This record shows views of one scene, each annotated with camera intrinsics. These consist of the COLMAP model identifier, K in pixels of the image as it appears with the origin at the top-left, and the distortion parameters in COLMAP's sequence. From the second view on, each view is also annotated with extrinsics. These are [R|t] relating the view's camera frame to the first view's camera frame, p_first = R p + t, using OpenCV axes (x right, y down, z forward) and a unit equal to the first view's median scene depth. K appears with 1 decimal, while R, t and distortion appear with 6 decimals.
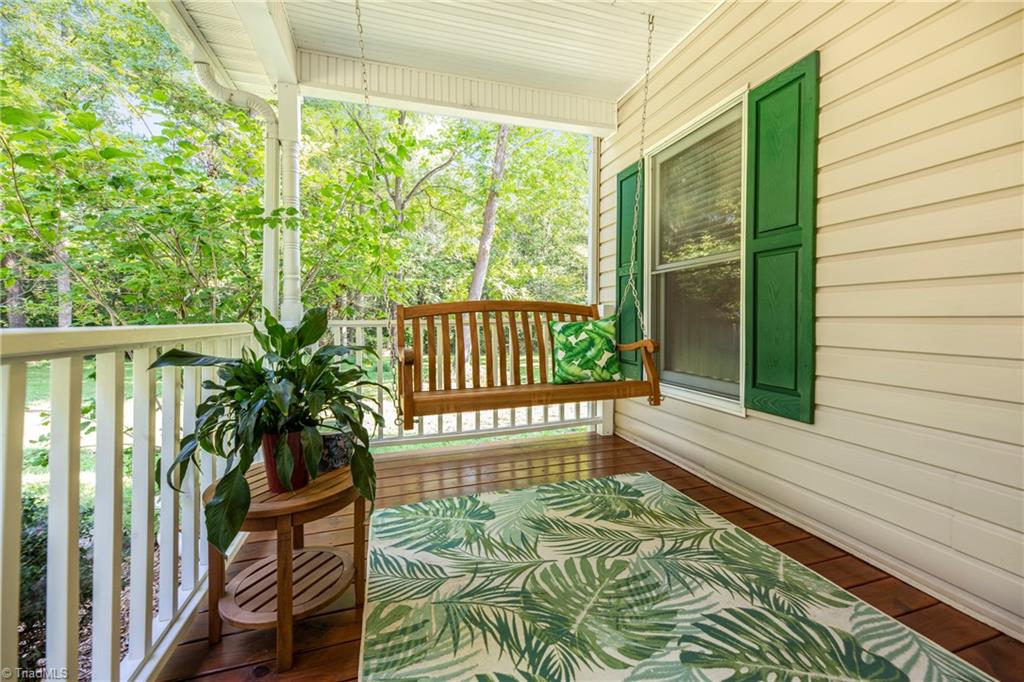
lens RADIAL K [[425.0, 0, 523.0], [0, 425.0, 327.8], [0, 0, 1]] dist [0.014886, -0.000414]
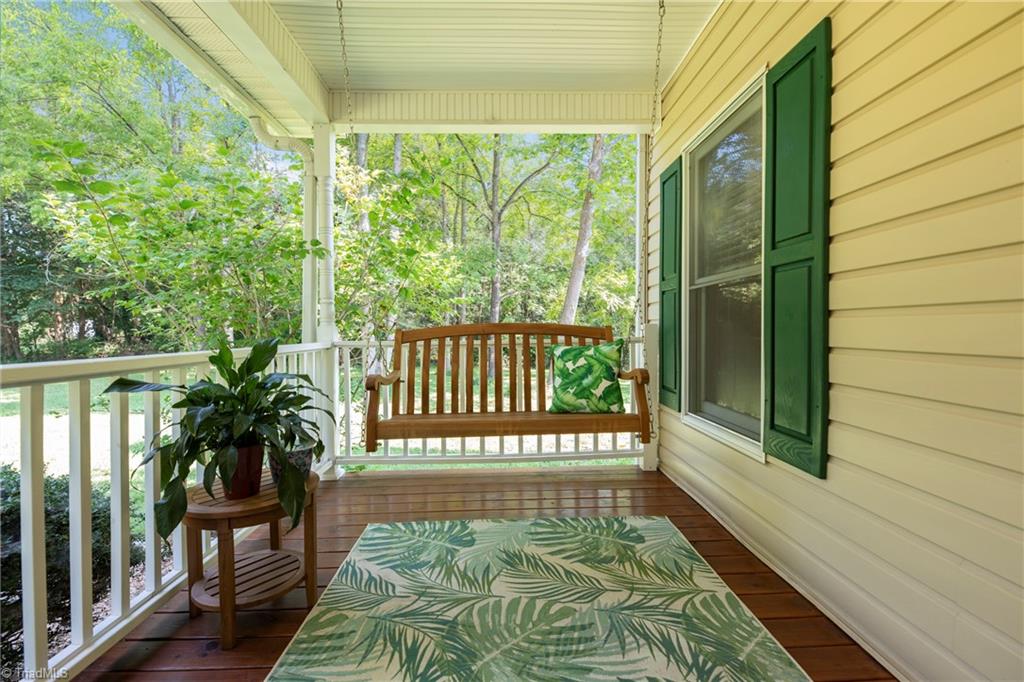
lens RADIAL K [[461.1, 0, 517.6], [0, 461.1, 343.5], [0, 0, 1]] dist [0.000774, -0.000523]
pose [[0.962611, 0.007683, -0.270780, 0.320941], [-0.005312, 0.999941, 0.009488, -0.033601], [0.270837, -0.007695, 0.962594, 0.003910]]
